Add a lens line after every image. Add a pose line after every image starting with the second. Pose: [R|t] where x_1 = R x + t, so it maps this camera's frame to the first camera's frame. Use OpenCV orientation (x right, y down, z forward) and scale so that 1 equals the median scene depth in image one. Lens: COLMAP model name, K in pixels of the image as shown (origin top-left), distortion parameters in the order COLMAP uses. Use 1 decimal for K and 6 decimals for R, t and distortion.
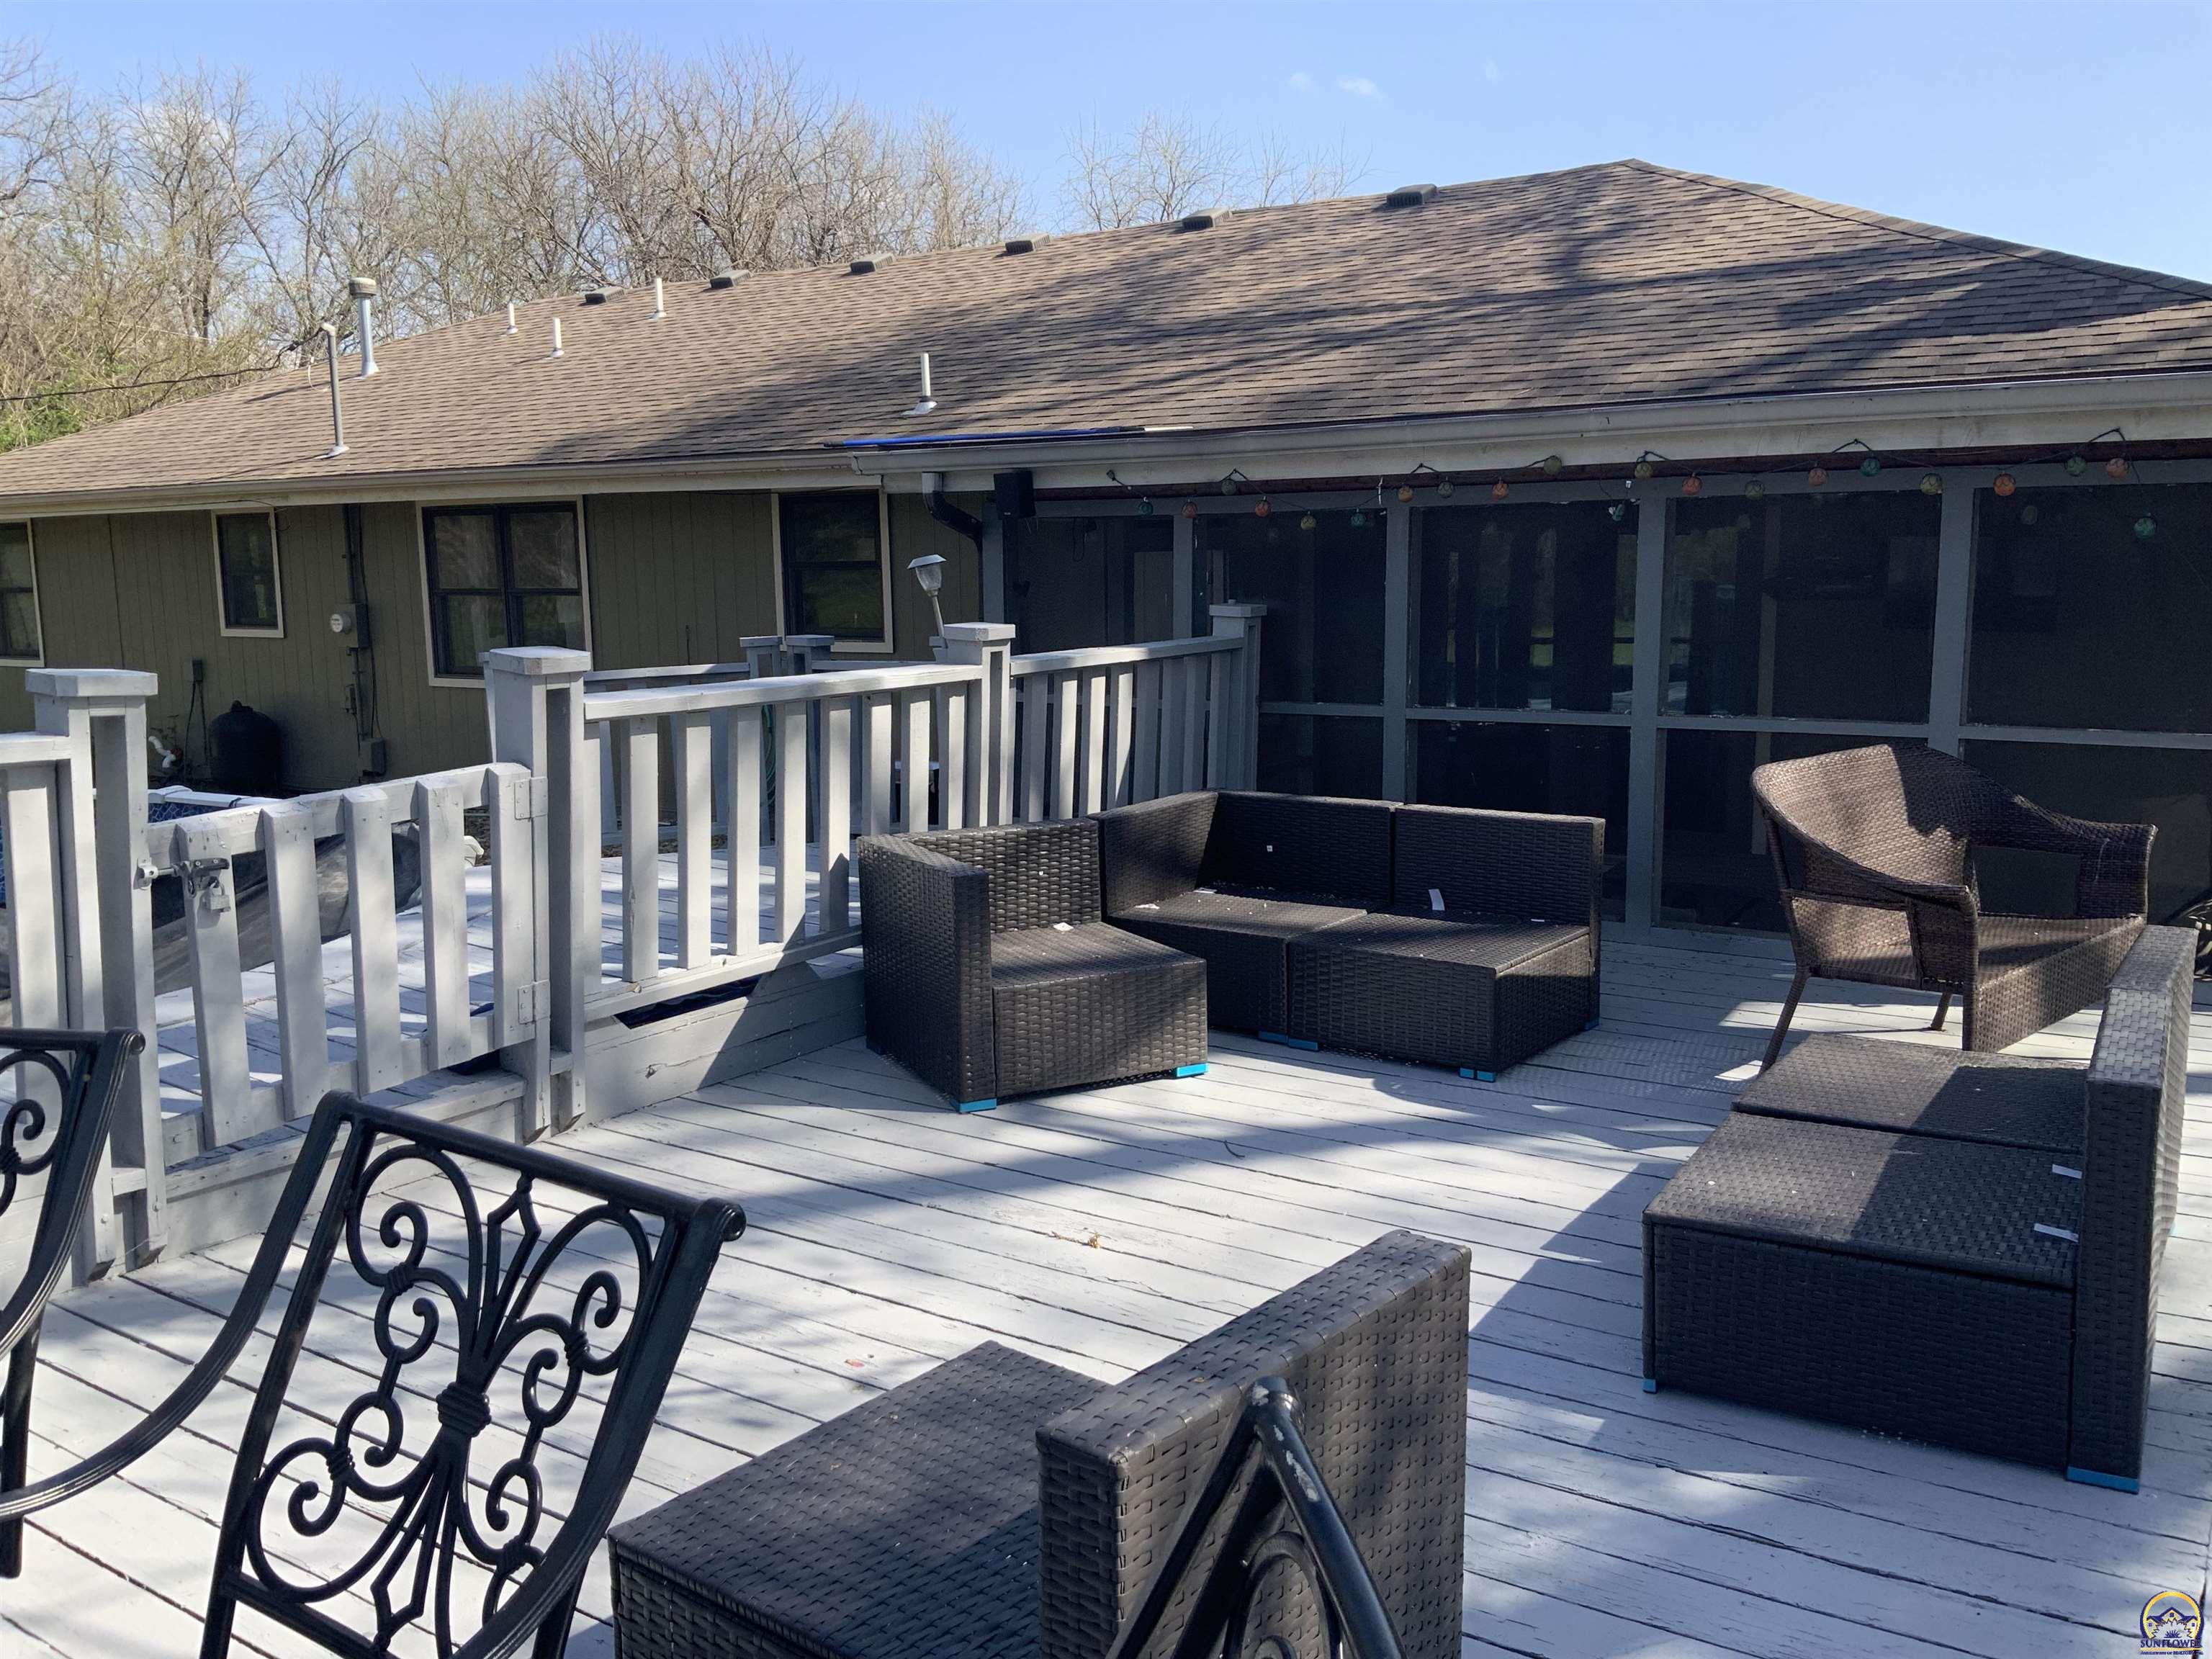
lens RADIAL K [[1807.1, 0, 1110.4], [0, 1807.1, 832.8], [0, 0, 1]] dist [0.057242, -0.107753]
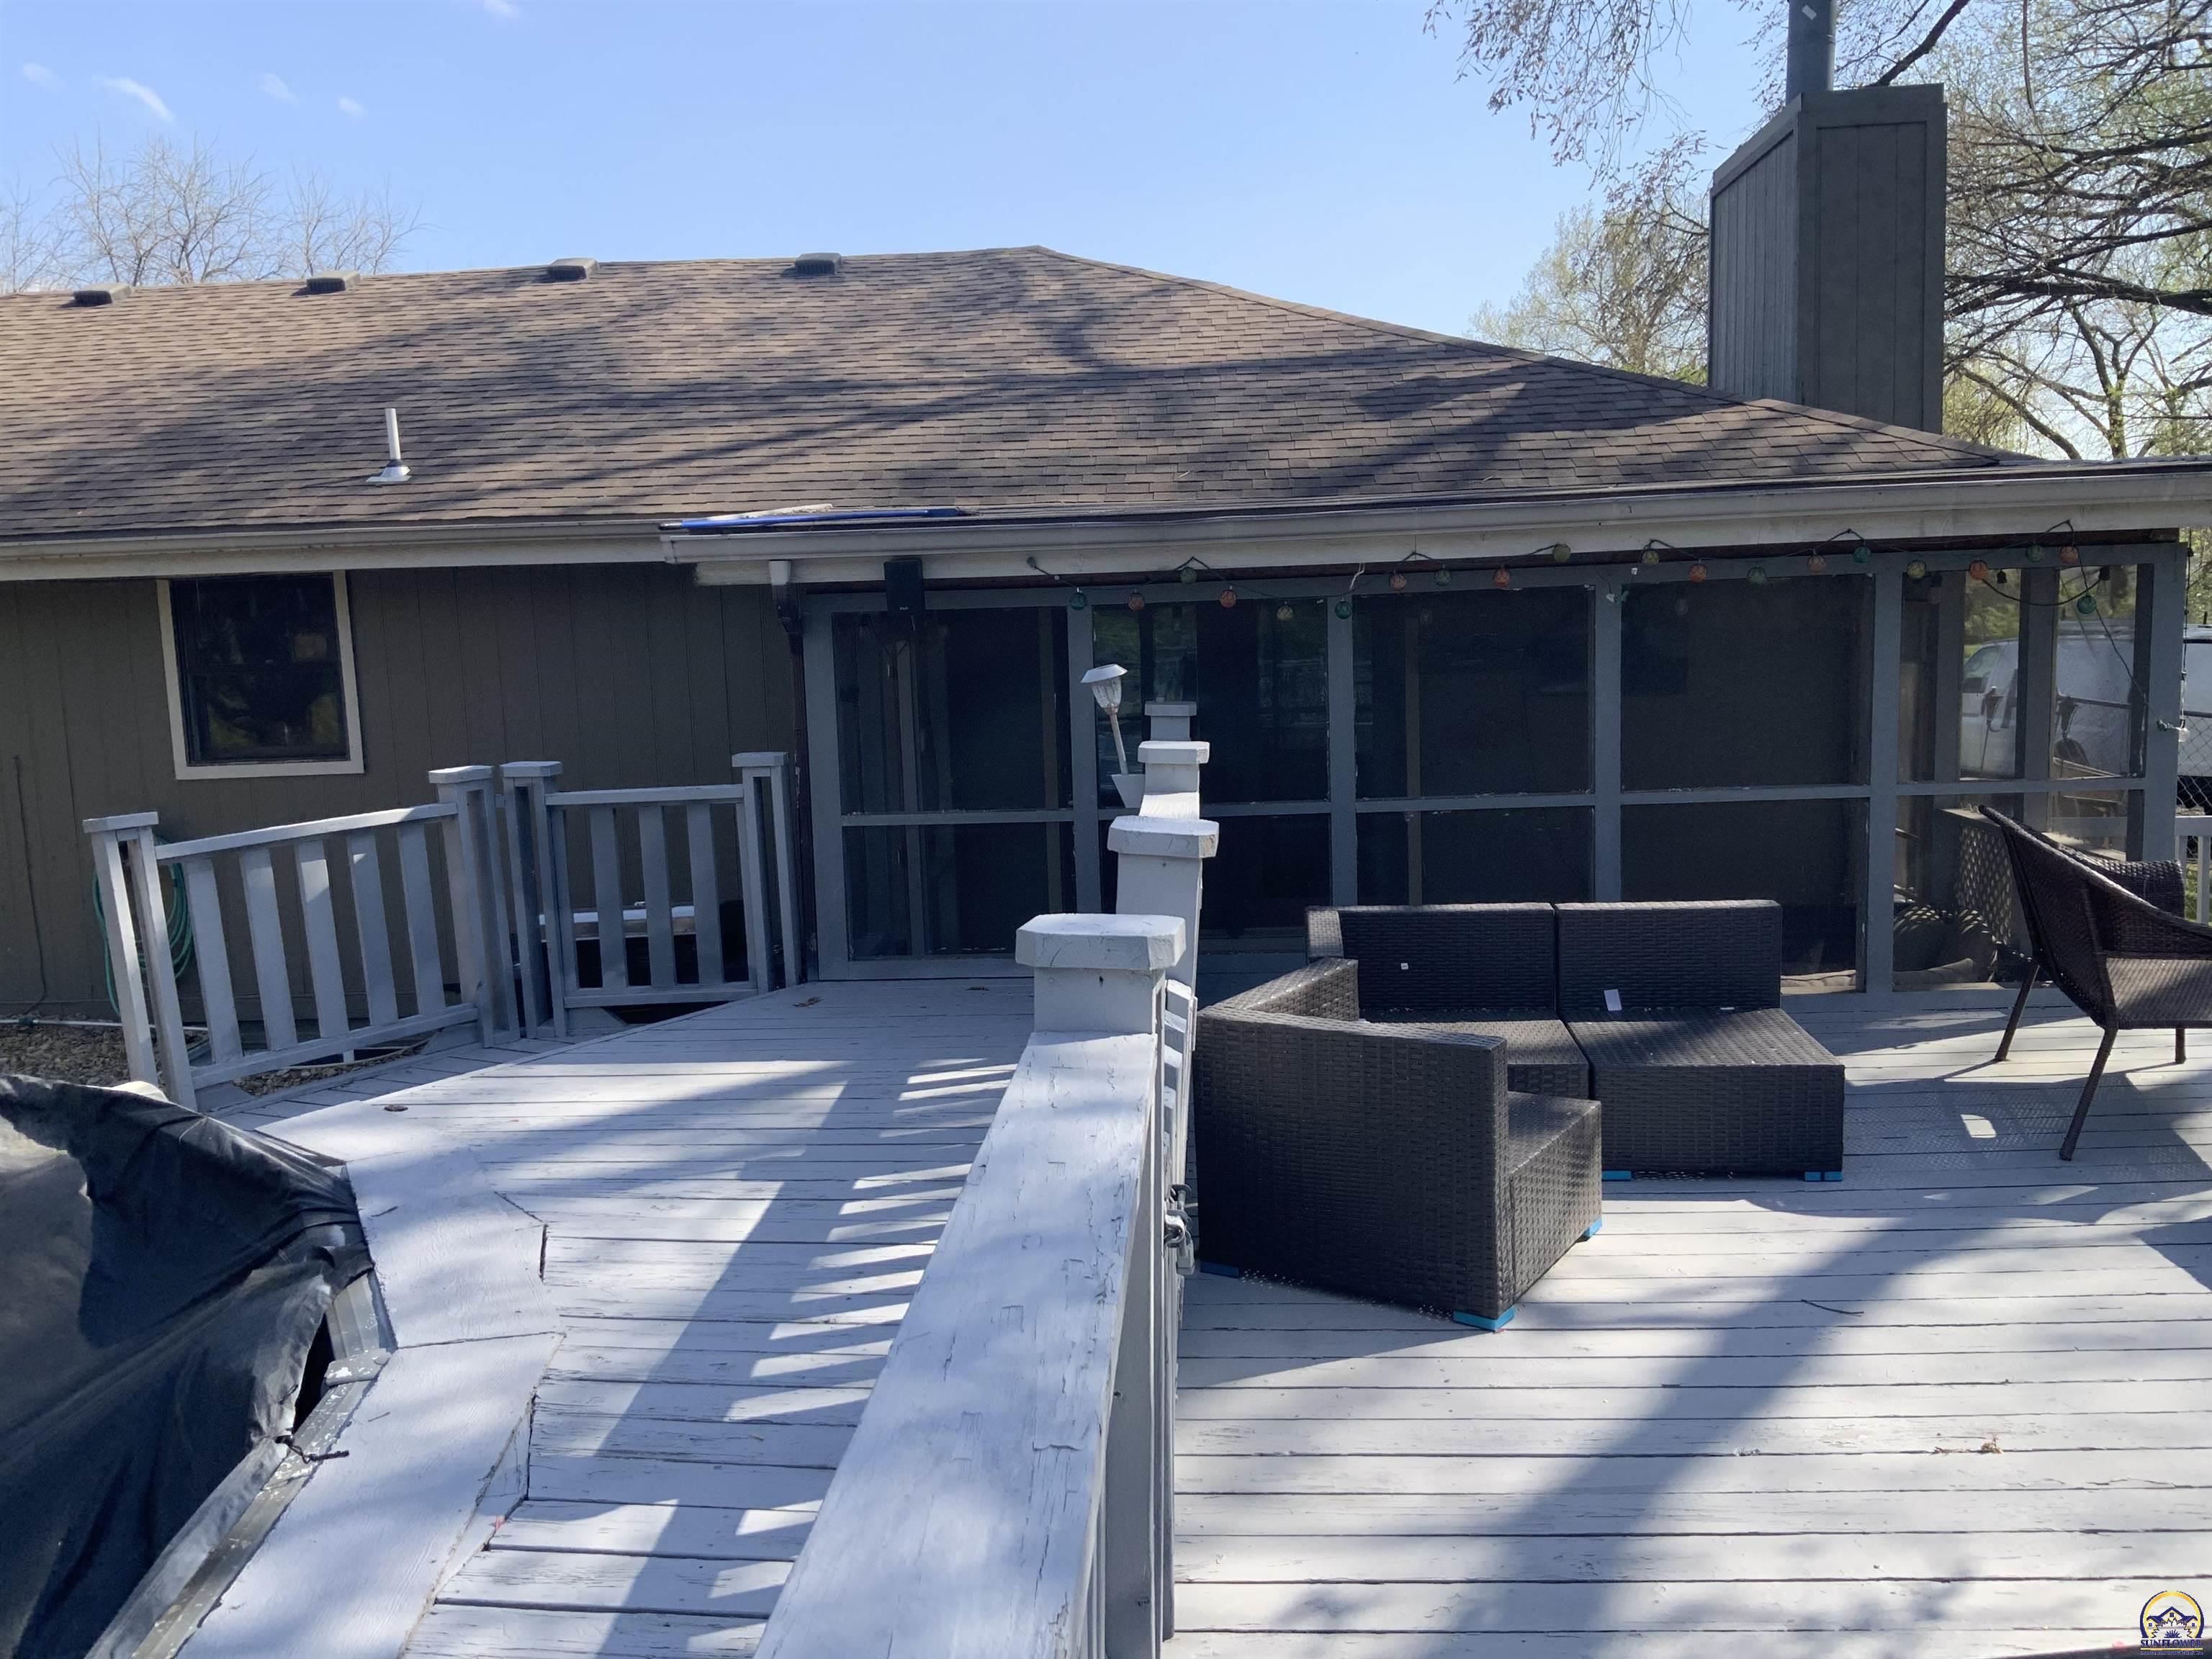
lens RADIAL K [[1807.1, 0, 1103.4], [0, 1807.1, 816.6], [0, 0, 1]] dist [0.057242, -0.107753]
pose [[0.860267, -0.078218, 0.503808, -0.479282], [0.100861, 0.994741, -0.017787, -0.063298], [-0.499767, 0.066117, 0.863633, 0.262894]]
